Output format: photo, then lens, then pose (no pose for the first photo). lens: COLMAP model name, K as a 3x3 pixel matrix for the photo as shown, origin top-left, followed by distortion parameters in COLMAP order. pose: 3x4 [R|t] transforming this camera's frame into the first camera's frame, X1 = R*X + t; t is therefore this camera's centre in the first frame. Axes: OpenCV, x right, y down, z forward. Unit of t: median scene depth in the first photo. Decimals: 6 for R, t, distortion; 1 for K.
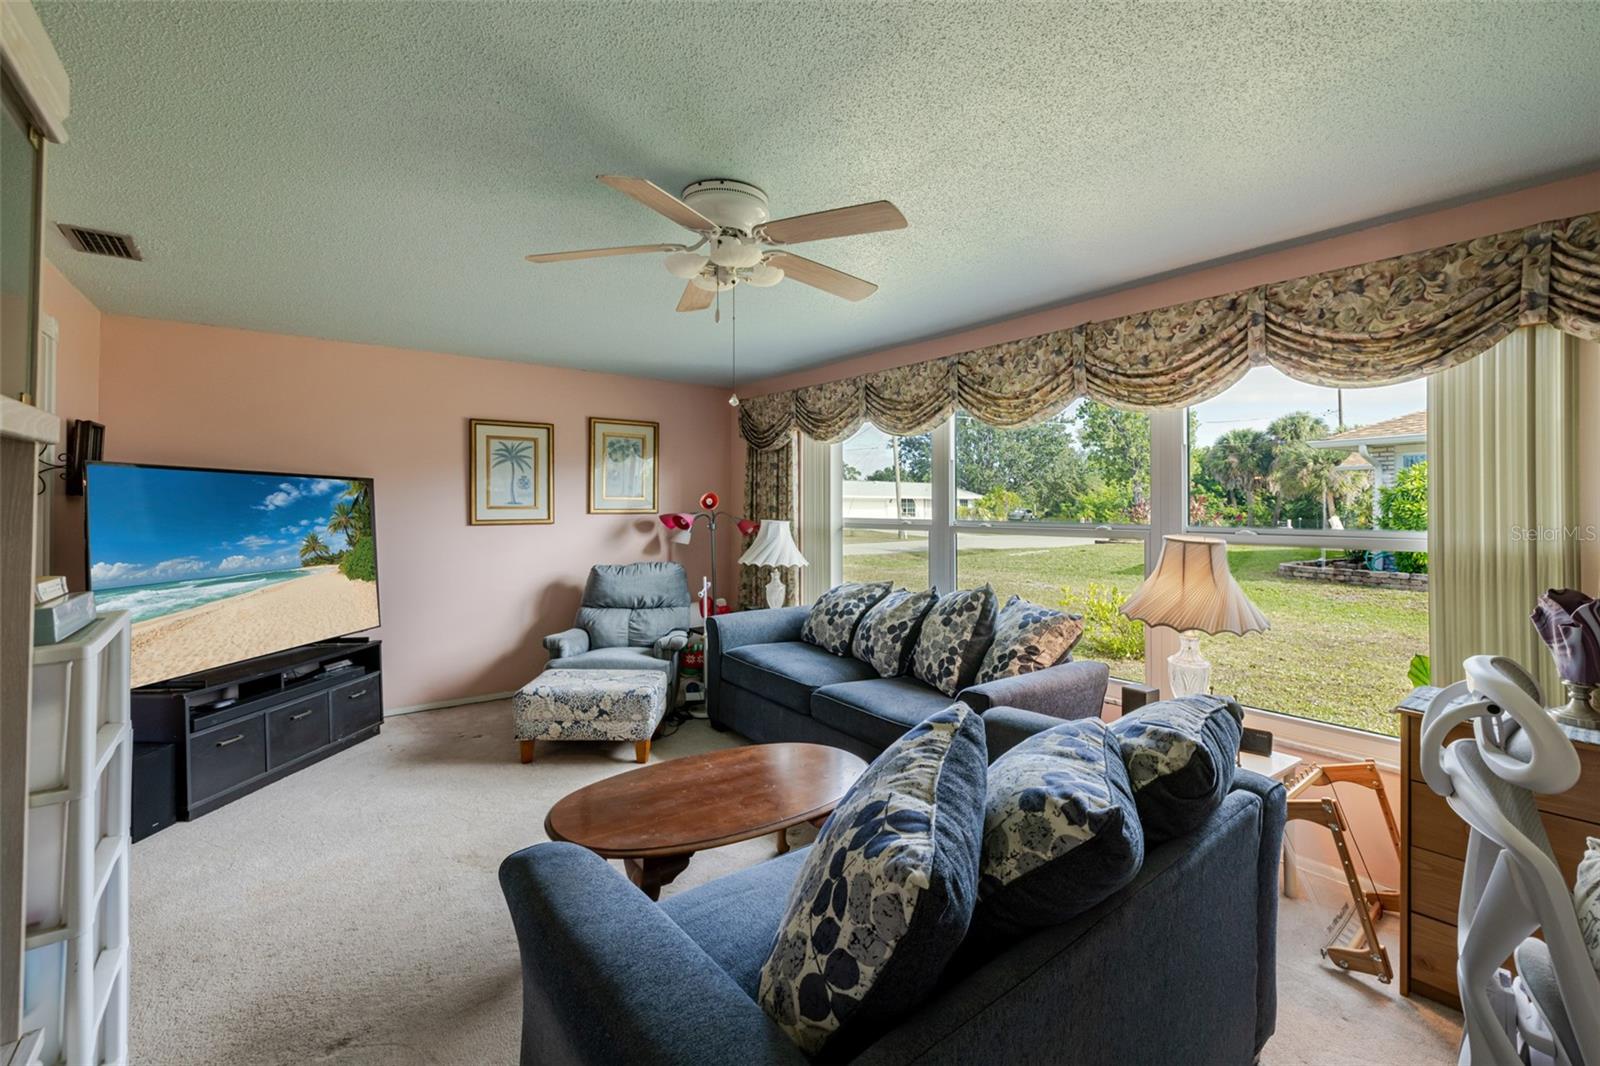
lens RADIAL K [[688.4, 0, 799.7], [0, 688.4, 496.1], [0, 0, 1]] dist [-0.001292, 0.000131]
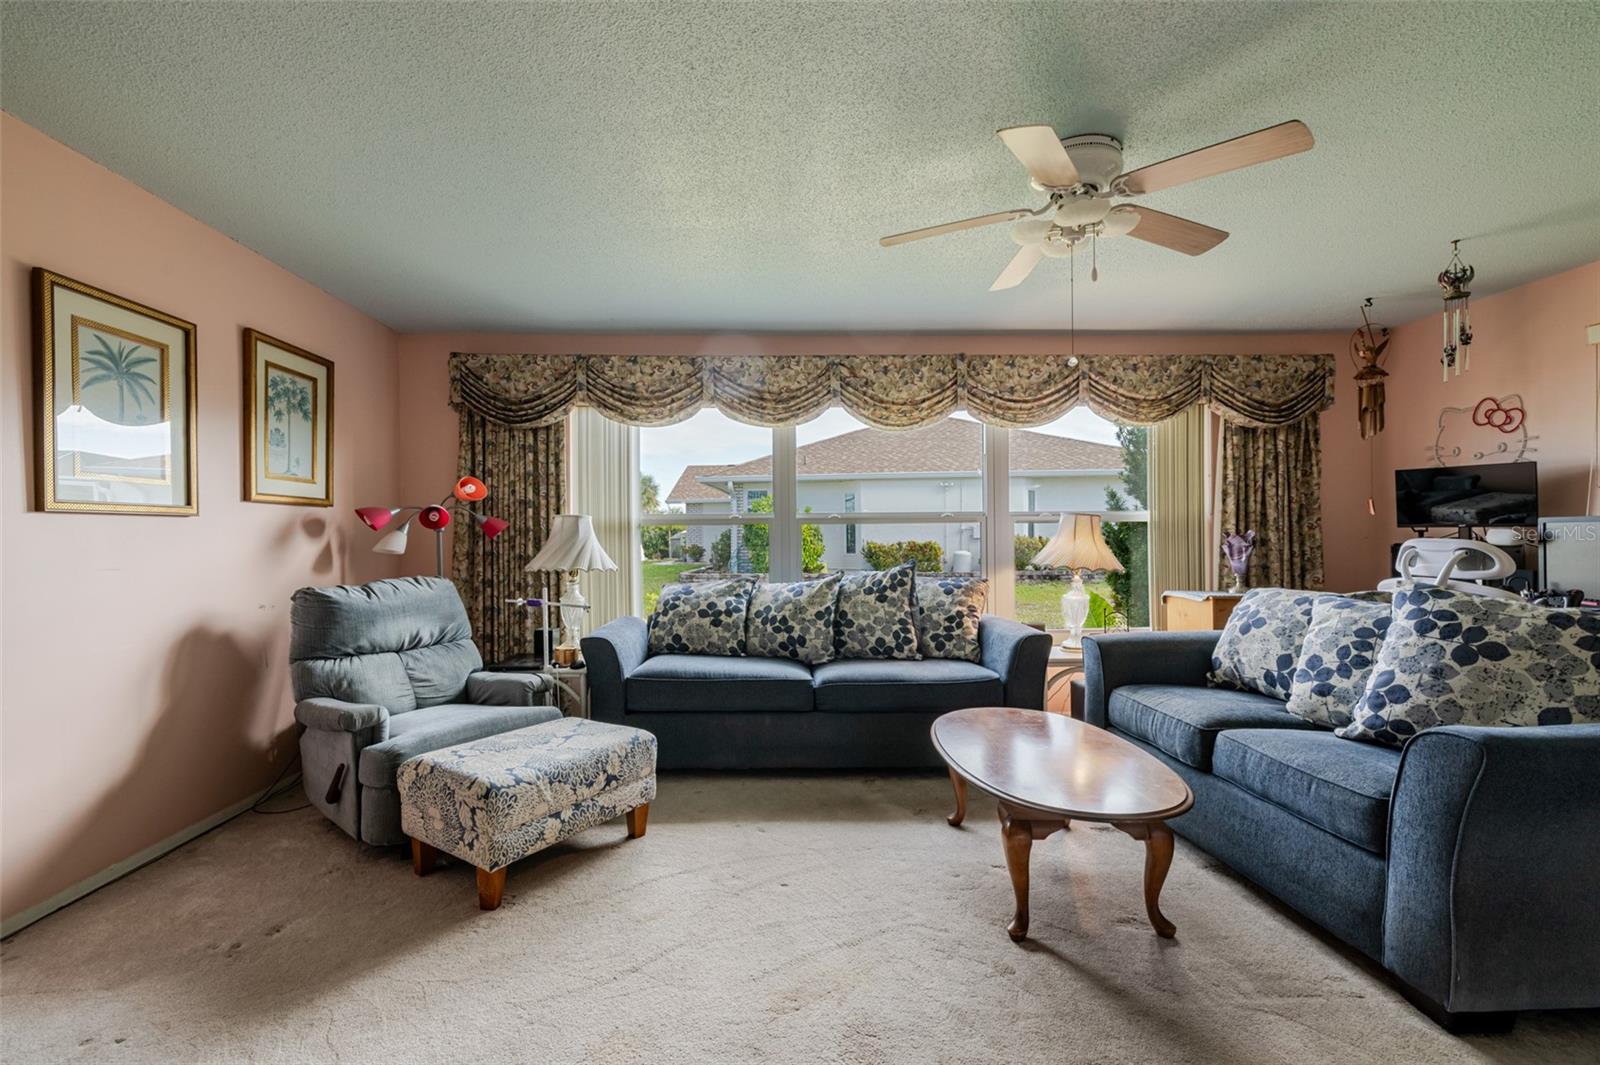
lens RADIAL K [[682.7, 0, 786.1], [0, 682.7, 535.8], [0, 0, 1]] dist [0.000184, 0.000208]
pose [[0.581348, -0.006166, 0.813632, -0.725776], [-0.001752, 0.999959, 0.008829, 0.069525], [-0.813653, -0.006558, 0.581313, 0.470041]]
